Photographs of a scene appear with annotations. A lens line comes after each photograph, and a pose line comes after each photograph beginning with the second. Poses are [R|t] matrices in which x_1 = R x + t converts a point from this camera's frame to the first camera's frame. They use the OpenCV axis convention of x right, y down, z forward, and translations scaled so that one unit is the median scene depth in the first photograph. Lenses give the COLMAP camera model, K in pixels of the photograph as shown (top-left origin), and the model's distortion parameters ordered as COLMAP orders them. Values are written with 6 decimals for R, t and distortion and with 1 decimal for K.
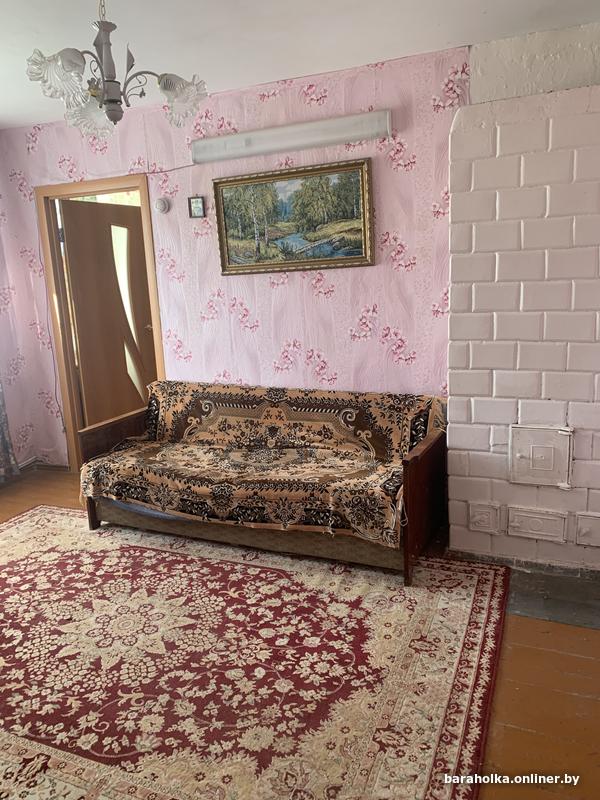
lens RADIAL K [[602.7, 0, 299.2], [0, 602.7, 398.2], [0, 0, 1]] dist [0.005580, 0.003298]
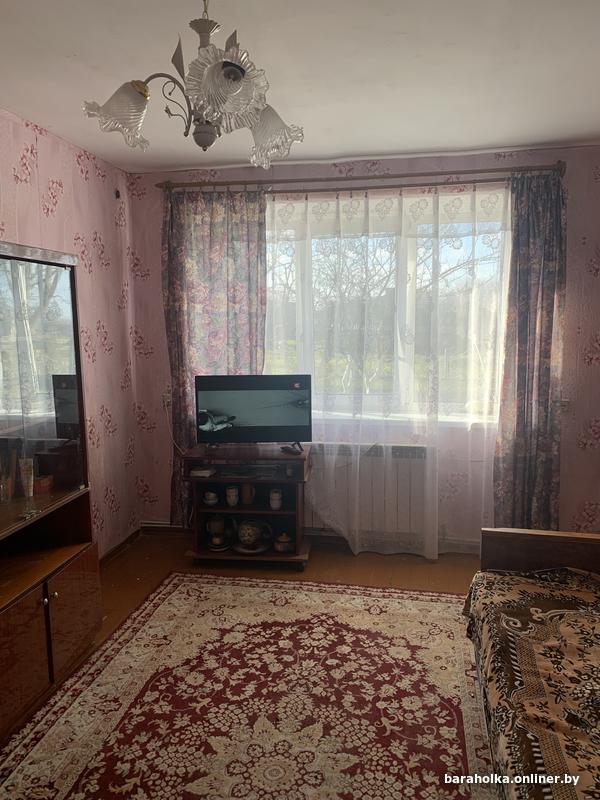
lens RADIAL K [[602.7, 0, 297.6], [0, 602.7, 400.3], [0, 0, 1]] dist [0.005580, 0.003298]
pose [[0.208736, 0.177605, -0.961710, 0.328552], [-0.211399, 0.968317, 0.132942, -0.173273], [0.954851, 0.175555, 0.239668, 0.635292]]
